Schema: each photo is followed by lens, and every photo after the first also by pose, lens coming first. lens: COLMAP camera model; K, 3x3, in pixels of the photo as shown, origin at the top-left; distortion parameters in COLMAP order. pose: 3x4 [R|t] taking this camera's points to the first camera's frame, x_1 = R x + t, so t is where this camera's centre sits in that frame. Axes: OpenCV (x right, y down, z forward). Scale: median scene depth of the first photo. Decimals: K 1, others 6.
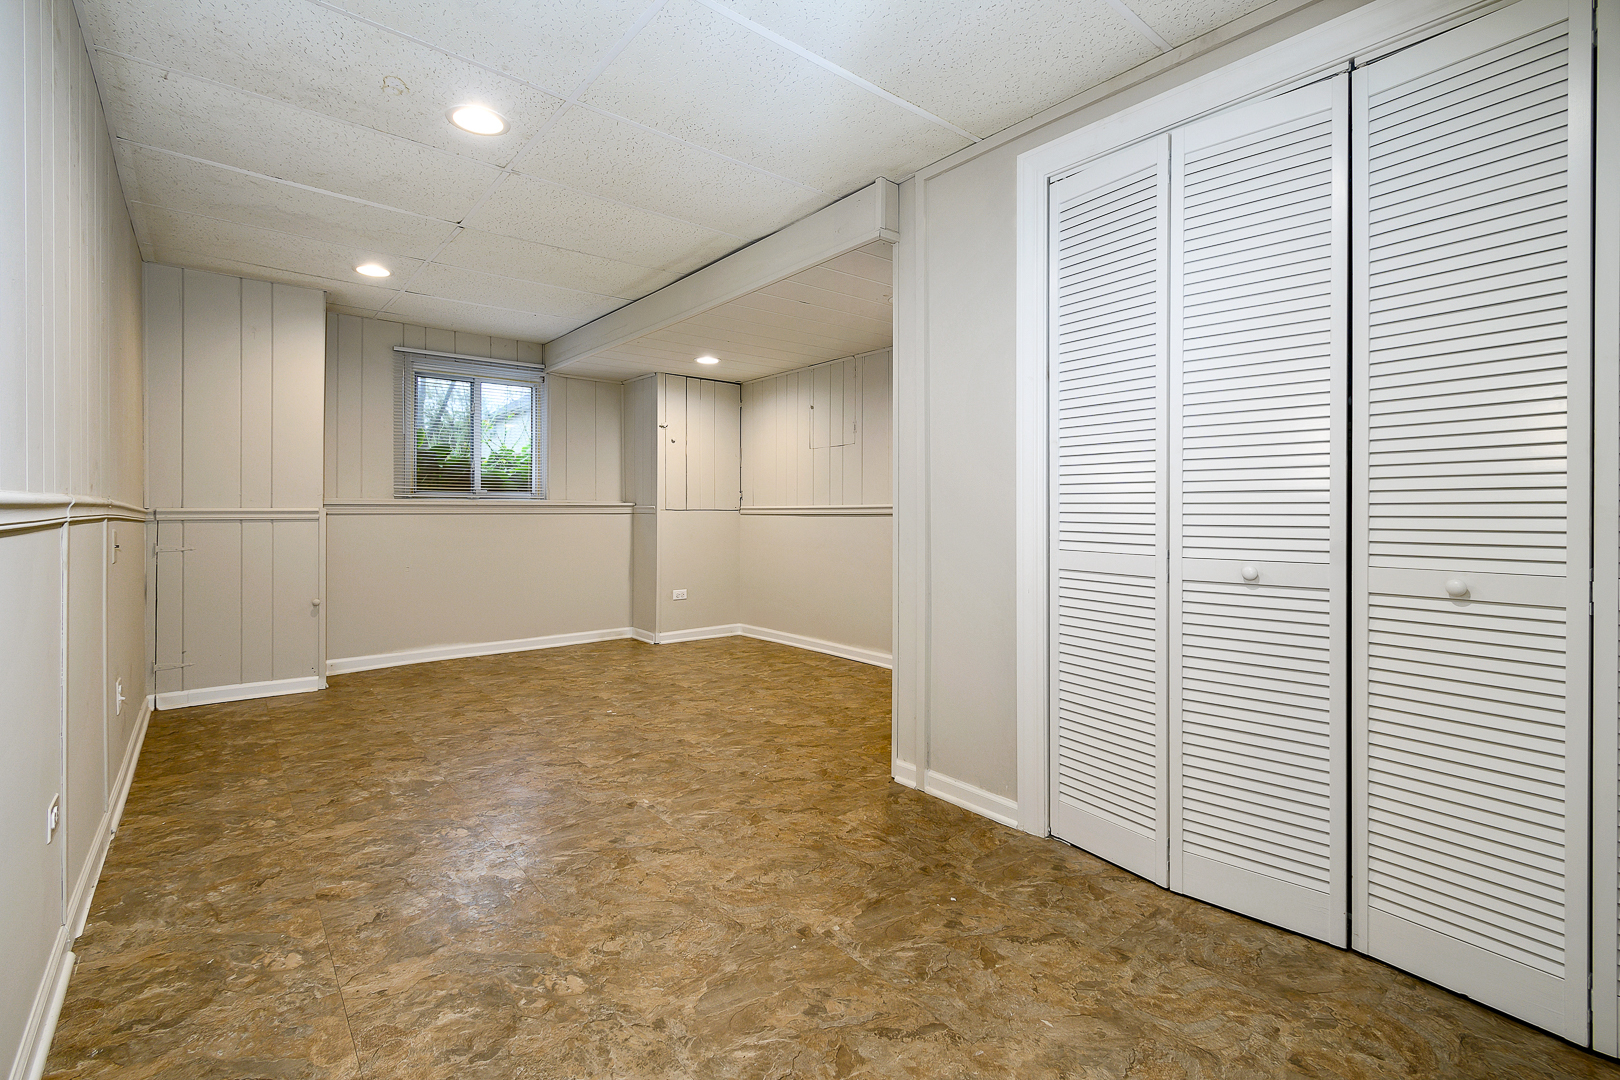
lens RADIAL K [[719.7, 0, 826.5], [0, 719.7, 581.7], [0, 0, 1]] dist [0.006500, -0.003332]
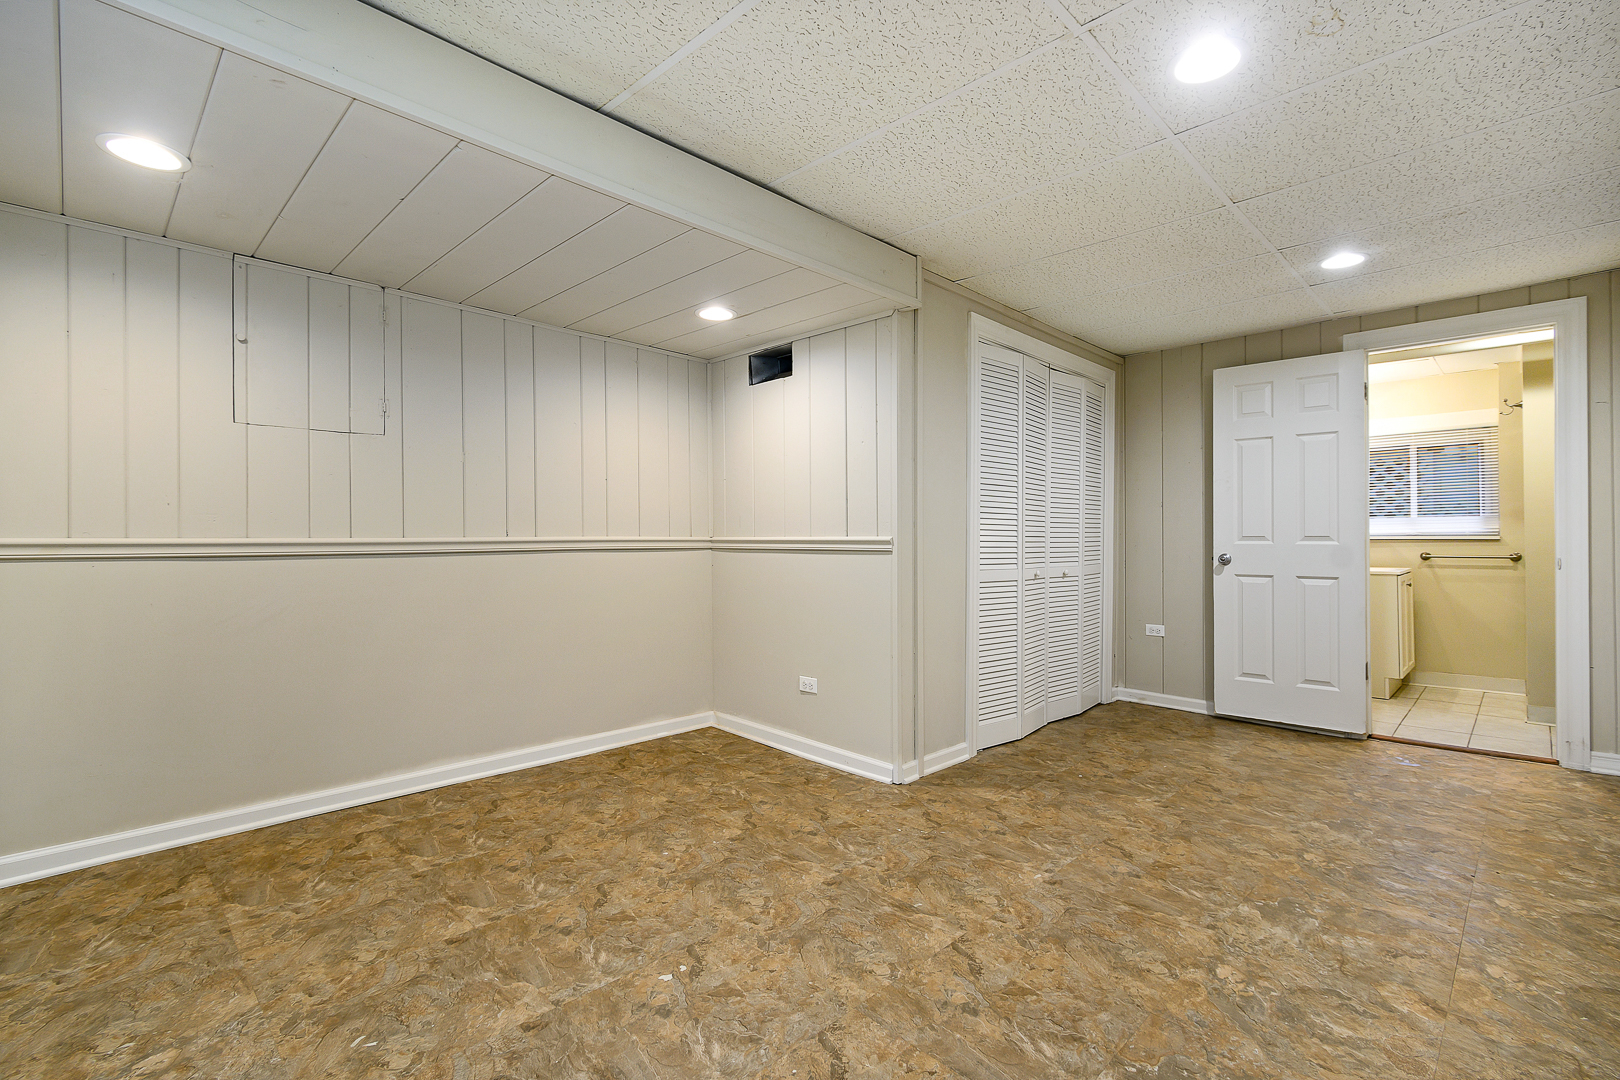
lens RADIAL K [[719.7, 0, 819.6], [0, 719.7, 543.0], [0, 0, 1]] dist [0.006500, -0.003332]
pose [[-0.085342, -0.007209, 0.996326, -1.367614], [0.098005, 0.995064, 0.015594, -0.173141], [-0.991520, 0.098975, -0.084215, 1.611897]]
